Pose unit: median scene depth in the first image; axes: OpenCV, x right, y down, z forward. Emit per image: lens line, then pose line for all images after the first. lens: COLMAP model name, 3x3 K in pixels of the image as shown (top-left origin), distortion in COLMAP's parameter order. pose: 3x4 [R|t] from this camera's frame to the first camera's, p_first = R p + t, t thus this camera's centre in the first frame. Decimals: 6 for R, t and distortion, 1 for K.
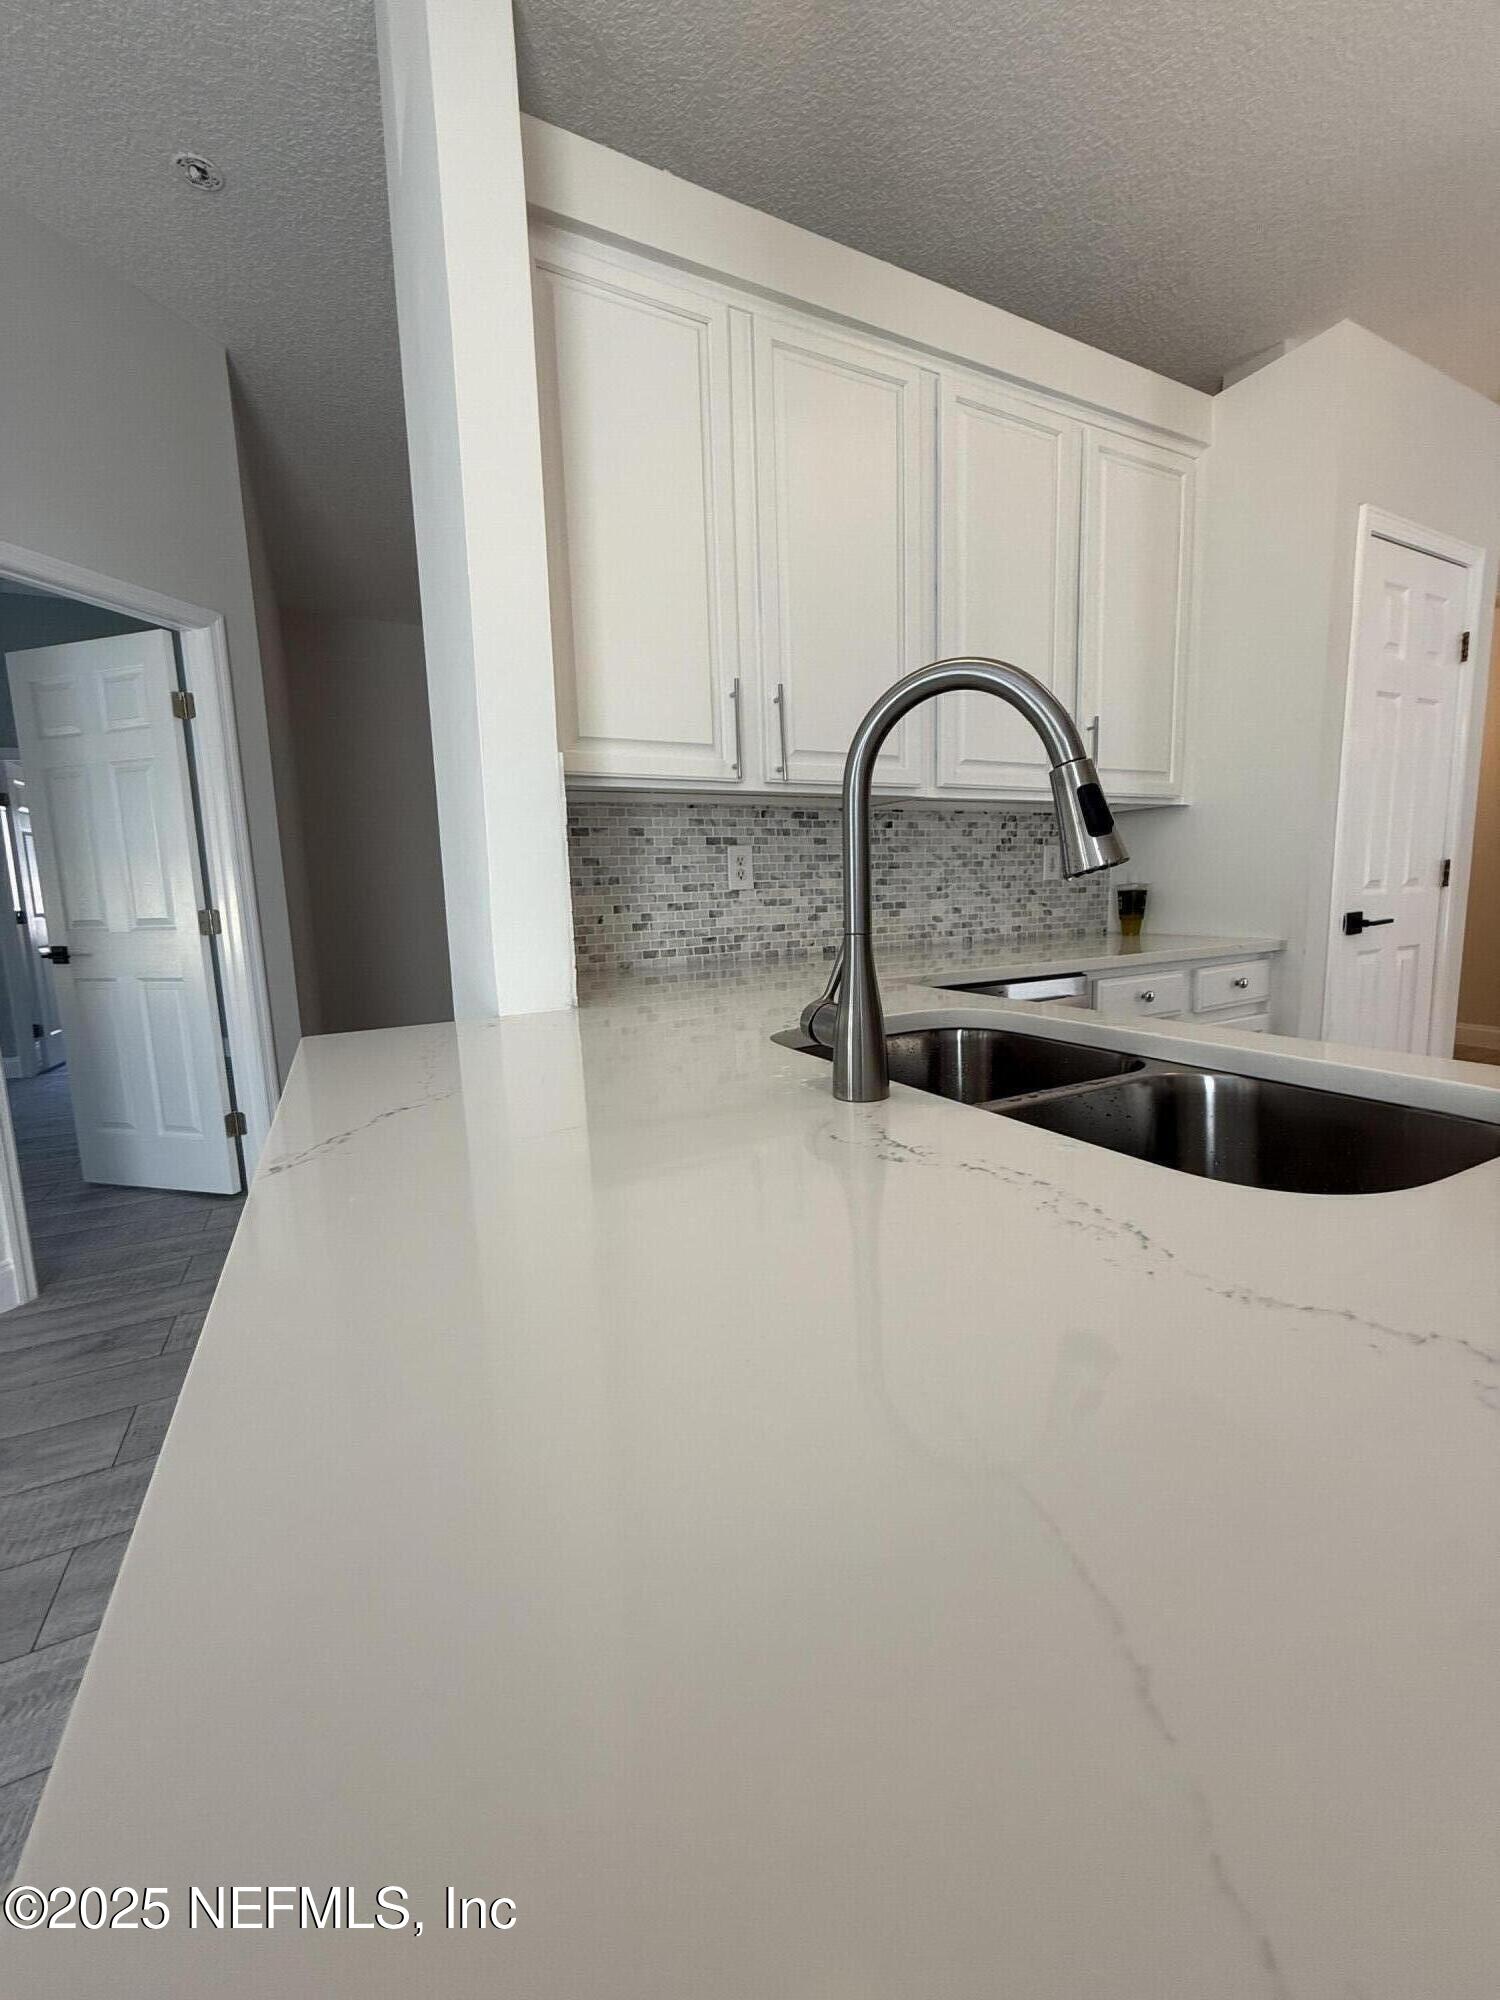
lens RADIAL K [[797.5, 0, 755.0], [0, 797.5, 997.7], [0, 0, 1]] dist [-0.001351, 0.000206]
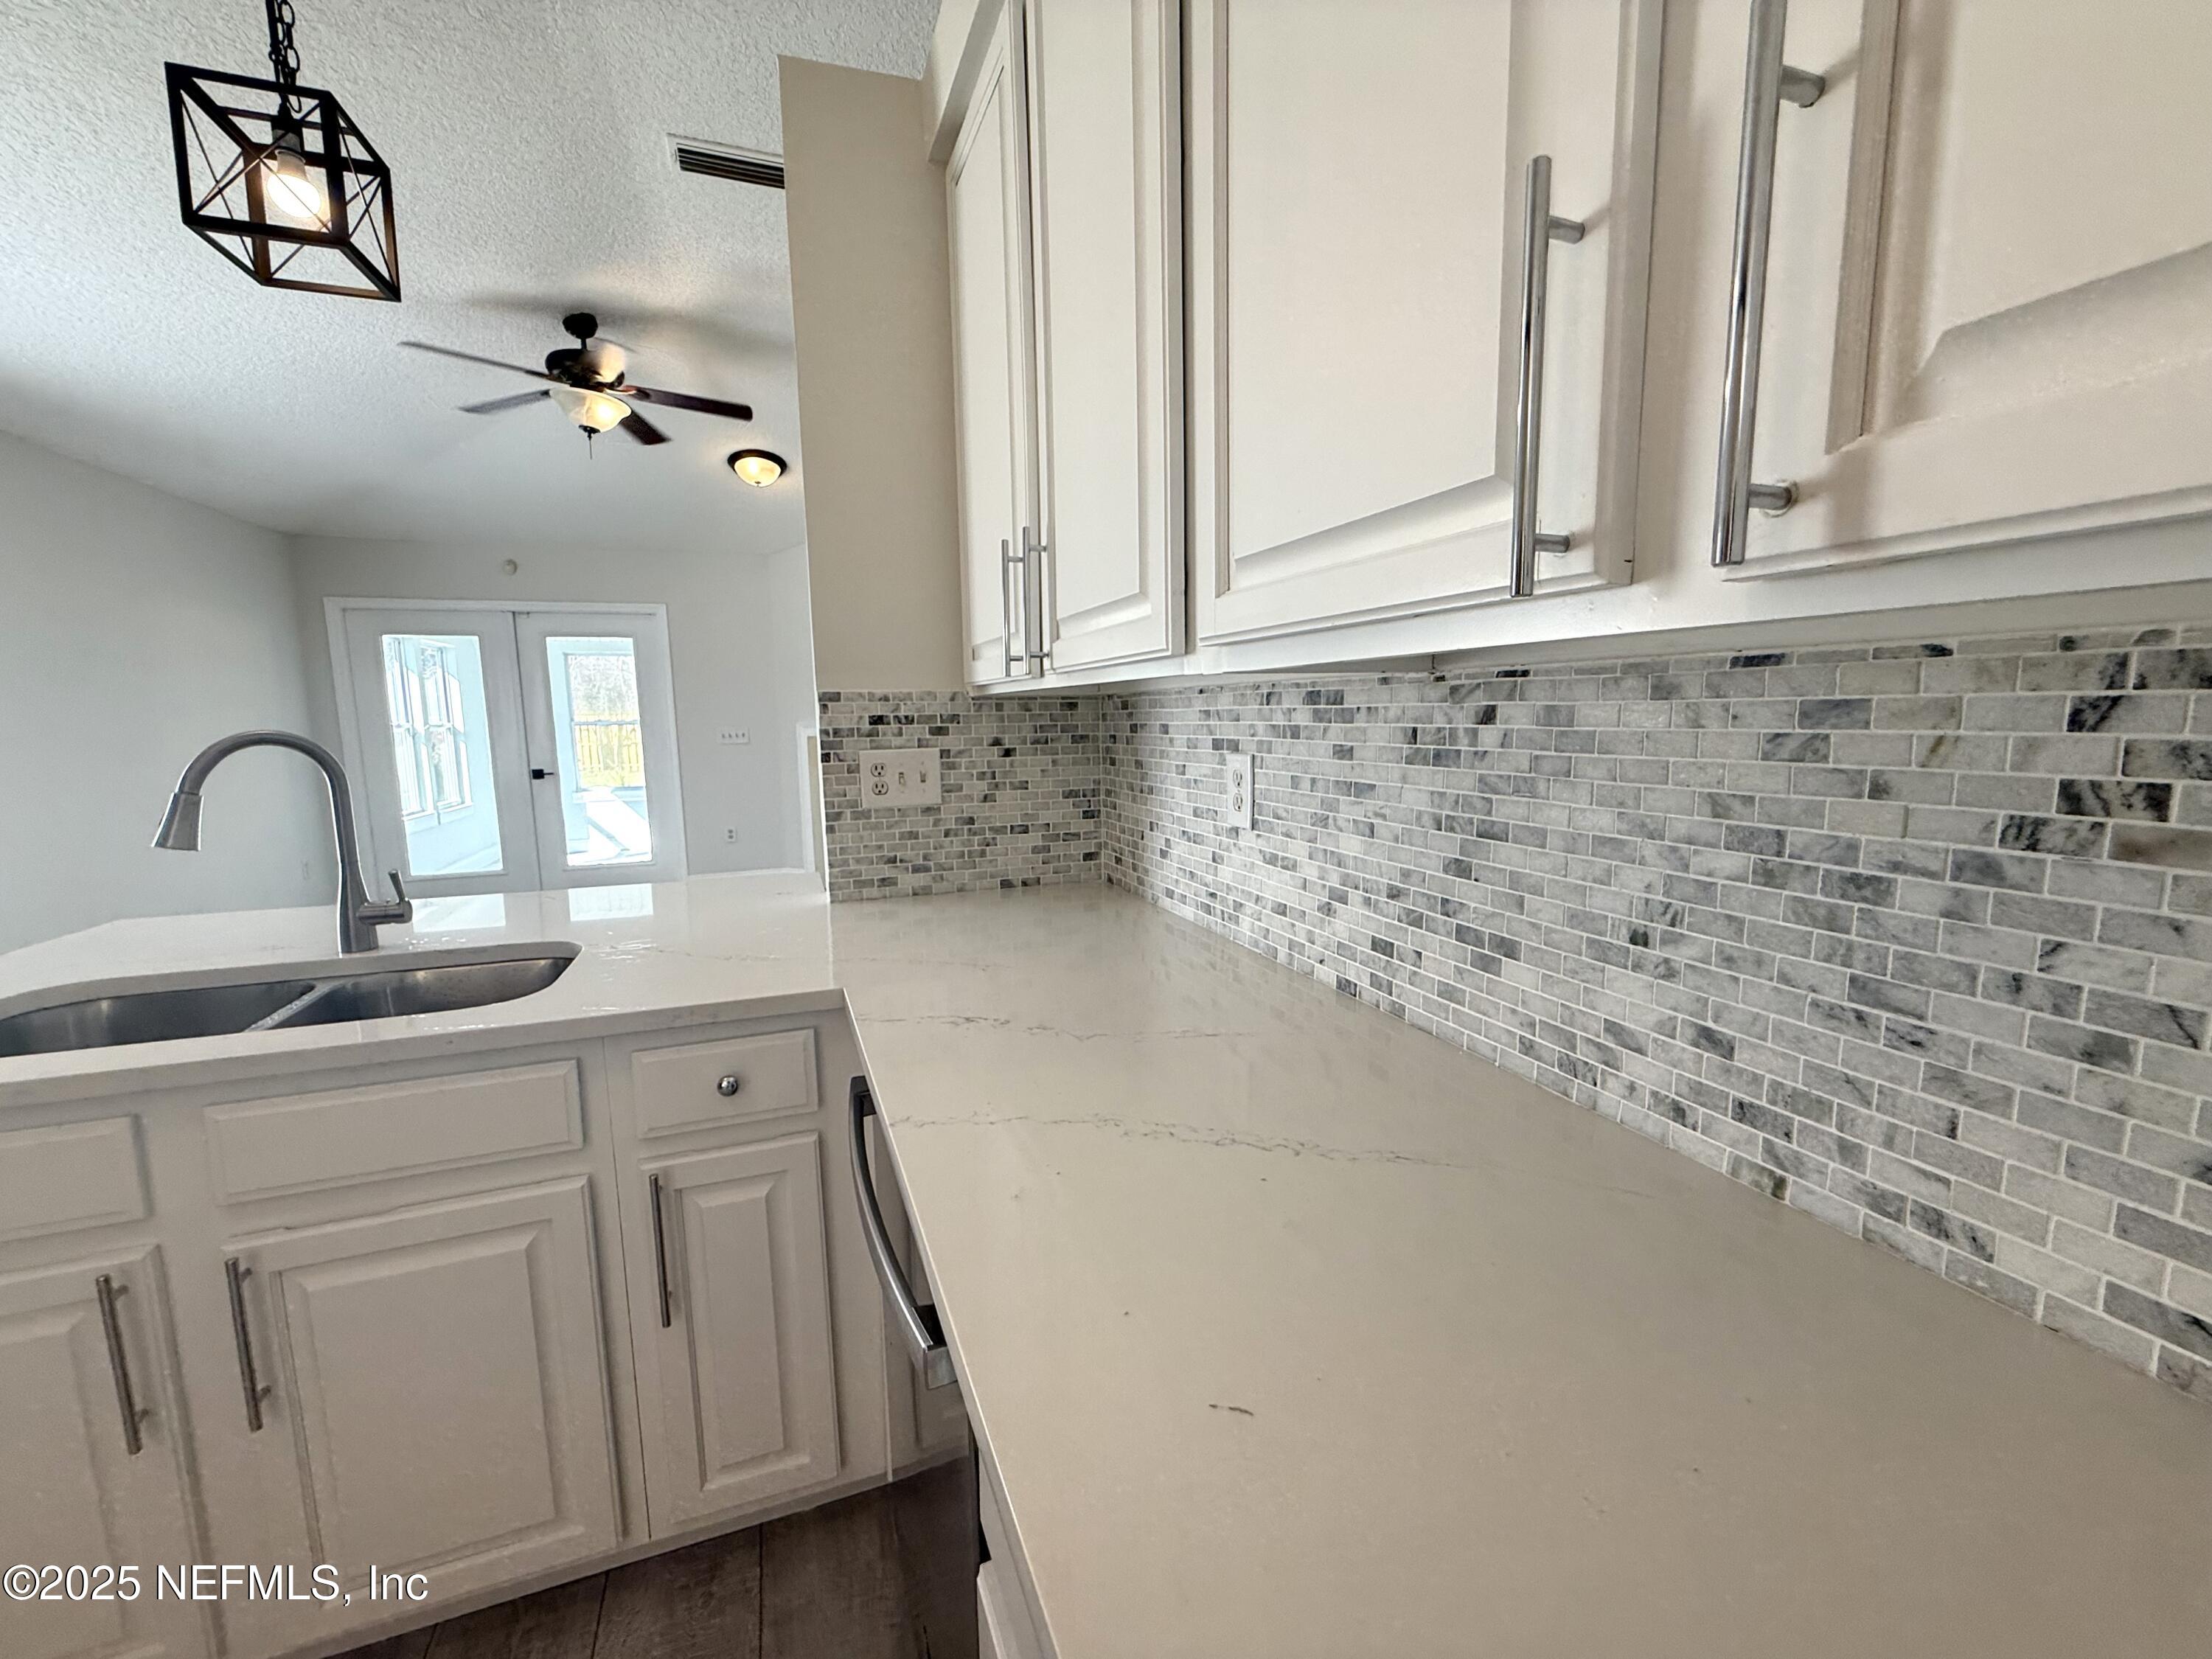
lens RADIAL K [[882.1, 0, 1108.3], [0, 882.1, 831.1], [0, 0, 1]] dist [-0.001351, 0.000206]
pose [[-0.108418, 0.164305, -0.980433, 0.574334], [-0.120909, 0.976746, 0.177057, -0.214707], [0.986725, 0.137739, -0.086031, 0.872257]]
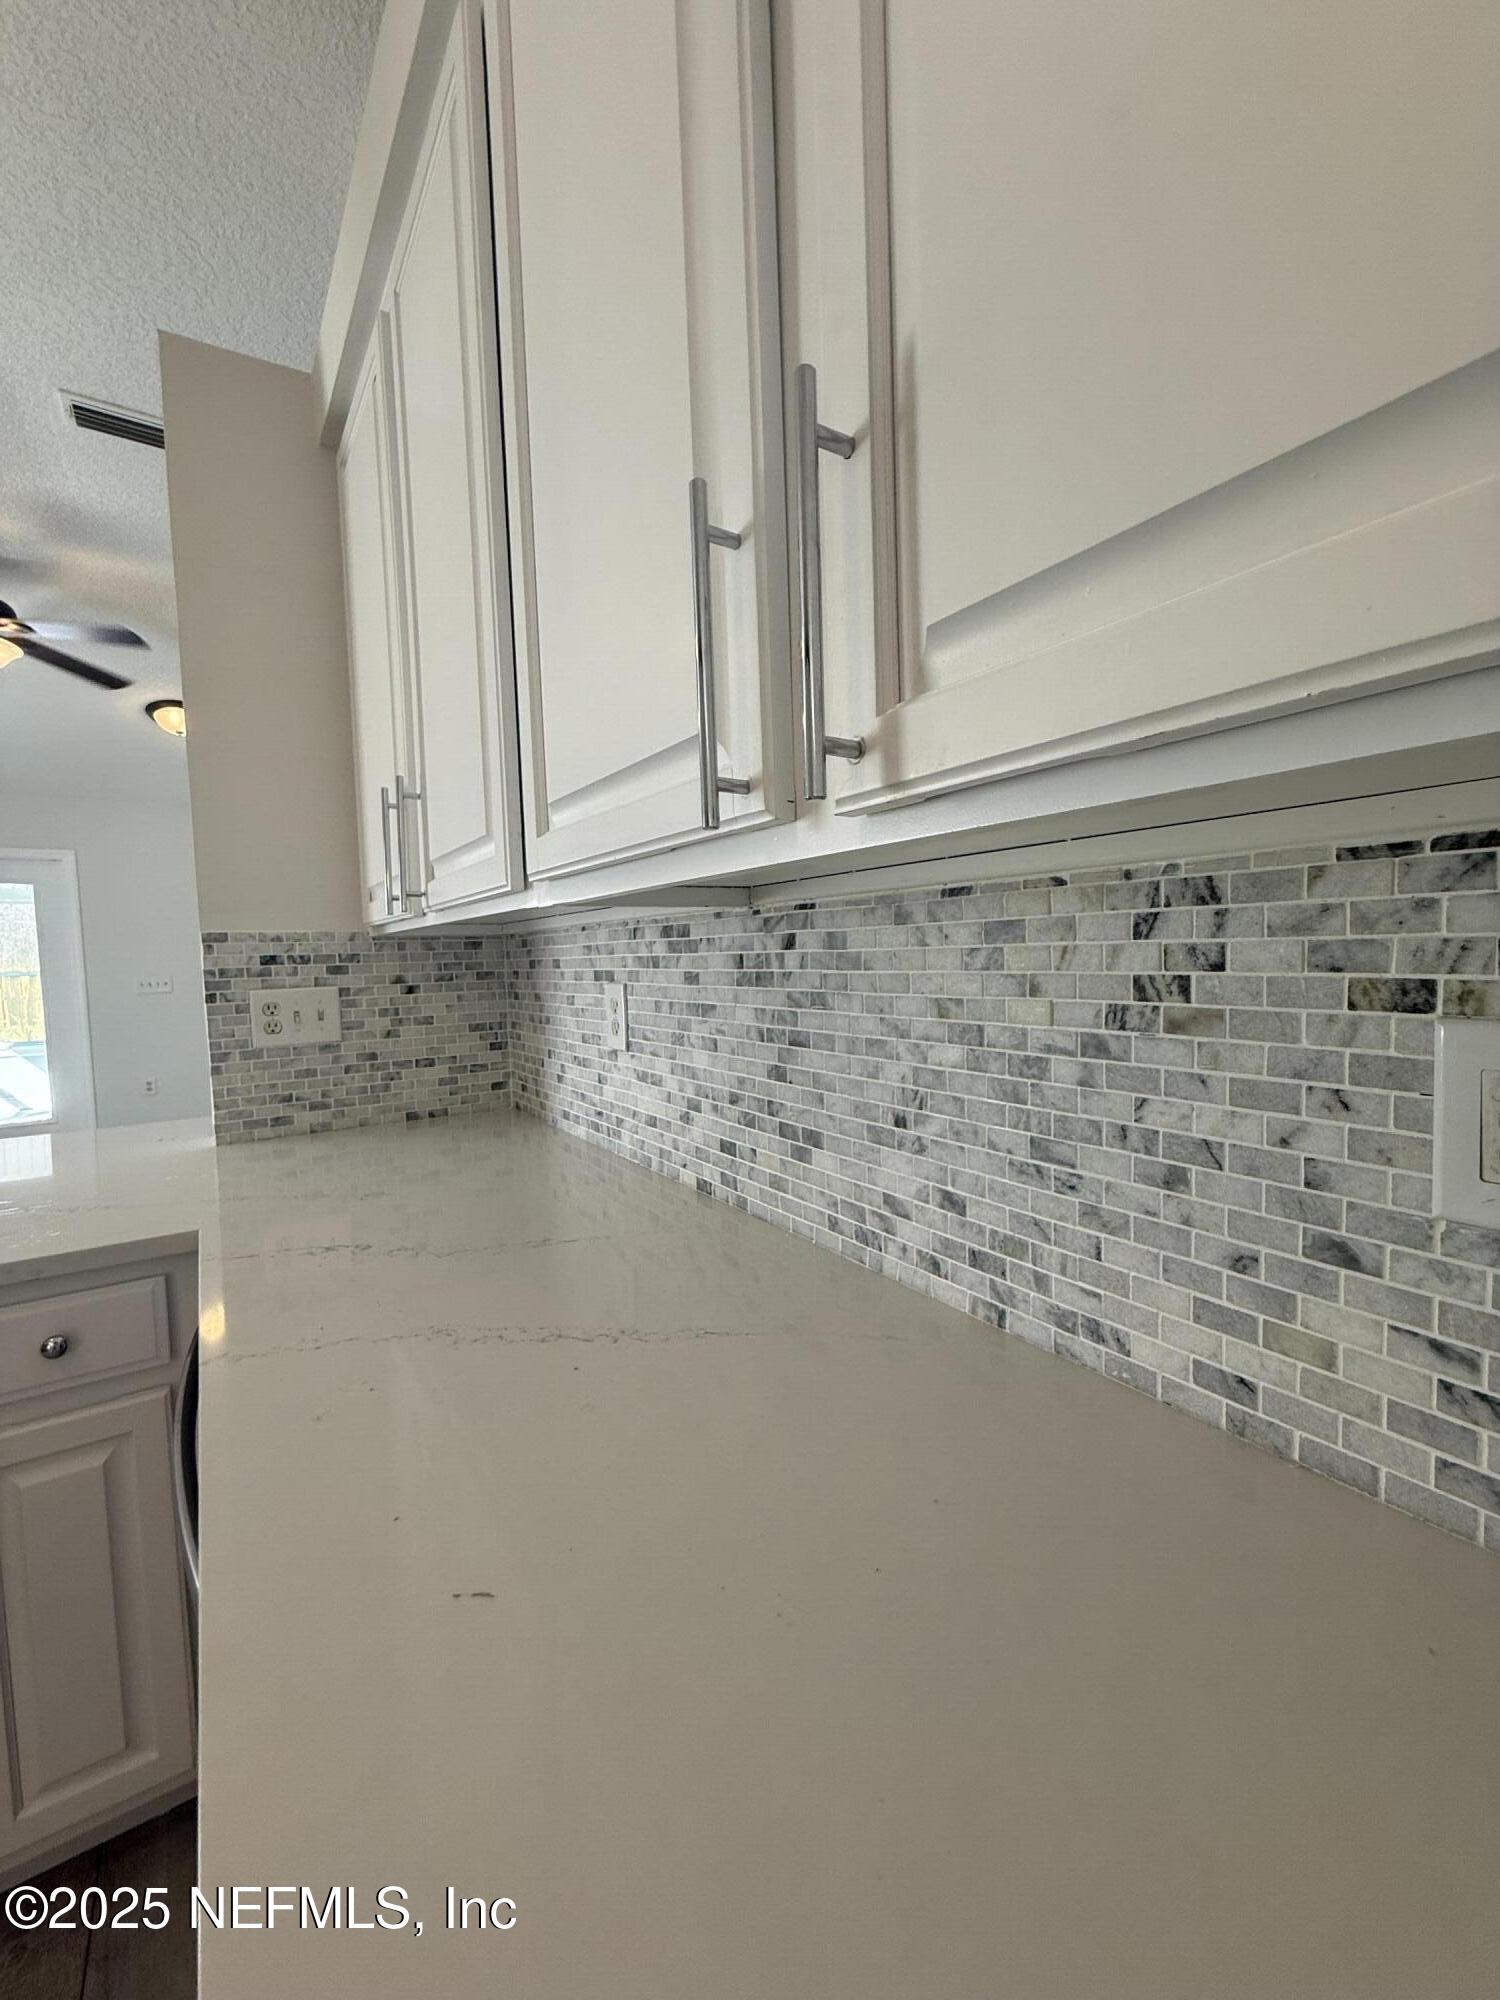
lens RADIAL K [[797.5, 0, 757.4], [0, 797.5, 999.3], [0, 0, 1]] dist [-0.001351, 0.000206]
pose [[0.123792, 0.085119, -0.988651, 0.577991], [-0.114219, 0.990914, 0.071012, -0.213803], [0.985713, 0.104132, 0.132389, 0.928086]]
